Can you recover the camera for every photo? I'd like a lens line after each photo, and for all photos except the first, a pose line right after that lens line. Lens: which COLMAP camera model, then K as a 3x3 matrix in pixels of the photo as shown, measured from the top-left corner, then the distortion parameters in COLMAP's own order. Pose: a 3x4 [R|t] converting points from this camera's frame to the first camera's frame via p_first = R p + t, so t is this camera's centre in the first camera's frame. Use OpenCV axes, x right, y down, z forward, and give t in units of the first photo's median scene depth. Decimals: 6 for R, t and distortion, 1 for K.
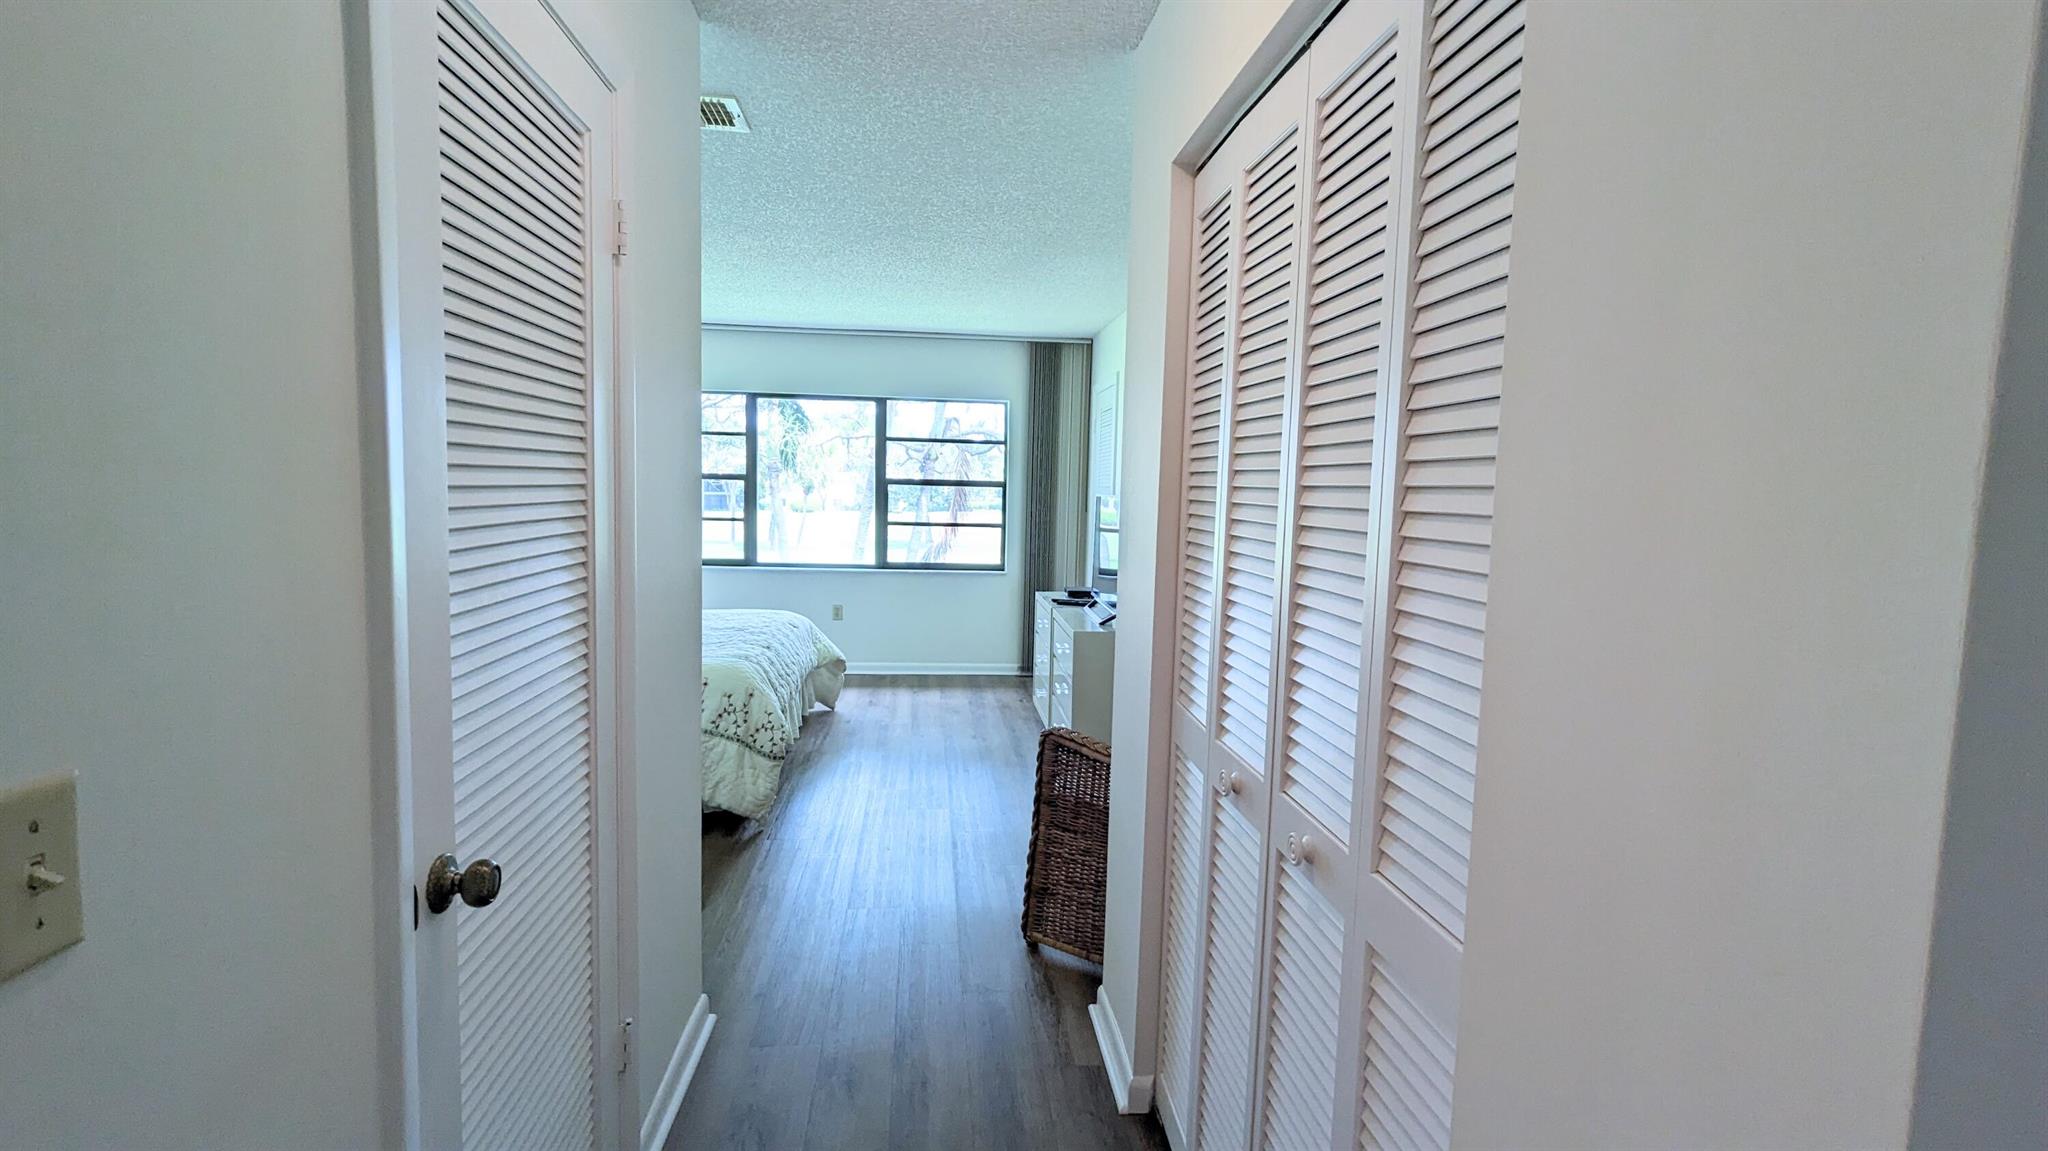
lens RADIAL K [[965.3, 0, 1029.2], [0, 965.3, 569.4], [0, 0, 1]] dist [-0.004346, -0.000568]
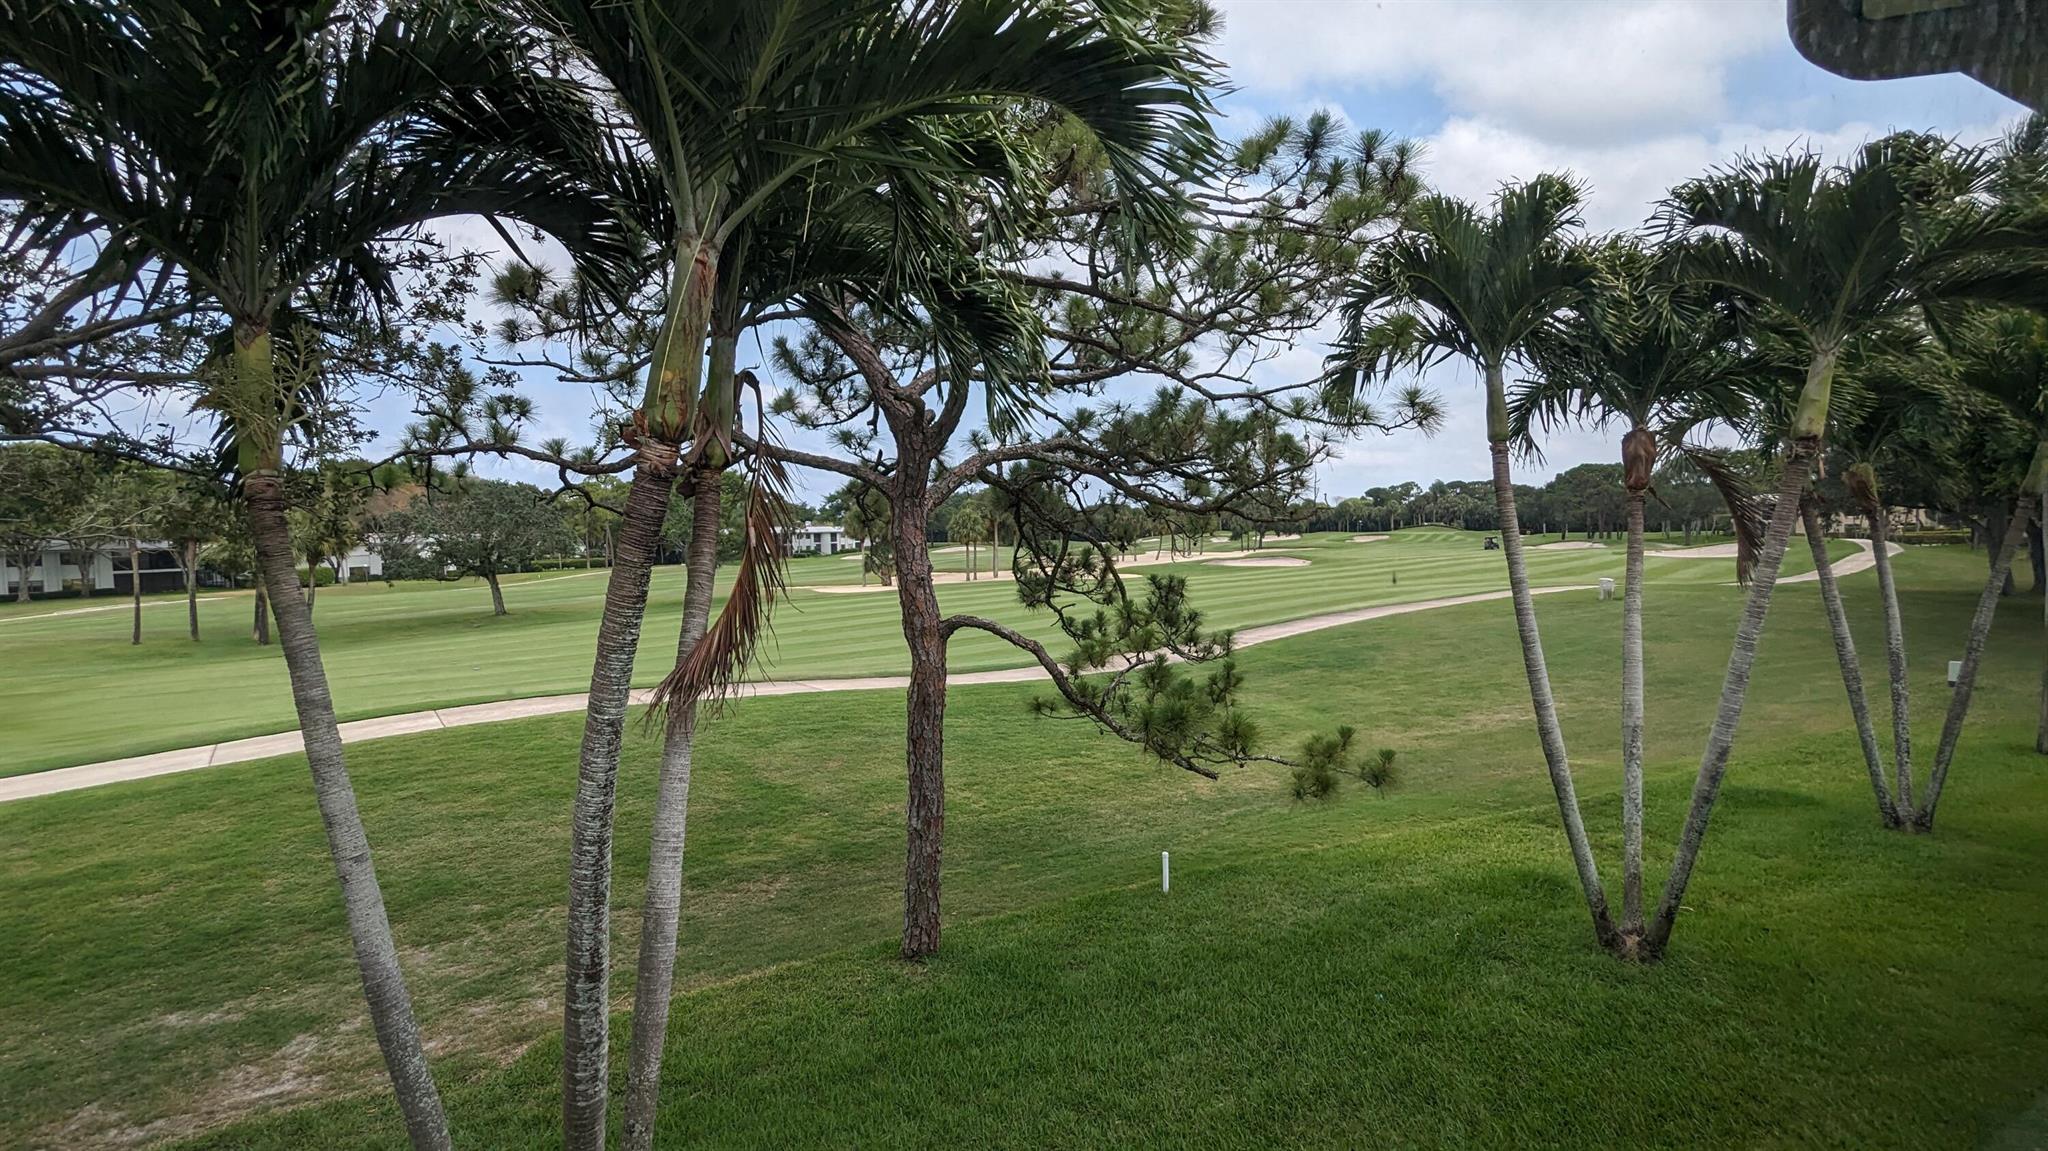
lens RADIAL K [[966.3, 0, 1016.5], [0, 966.3, 572.4], [0, 0, 1]] dist [-0.000807, 0.001024]
pose [[0.916681, -0.064915, 0.394311, -0.485183], [0.081068, 0.996409, -0.024424, -0.147036], [-0.391310, 0.054355, 0.918652, 1.777779]]
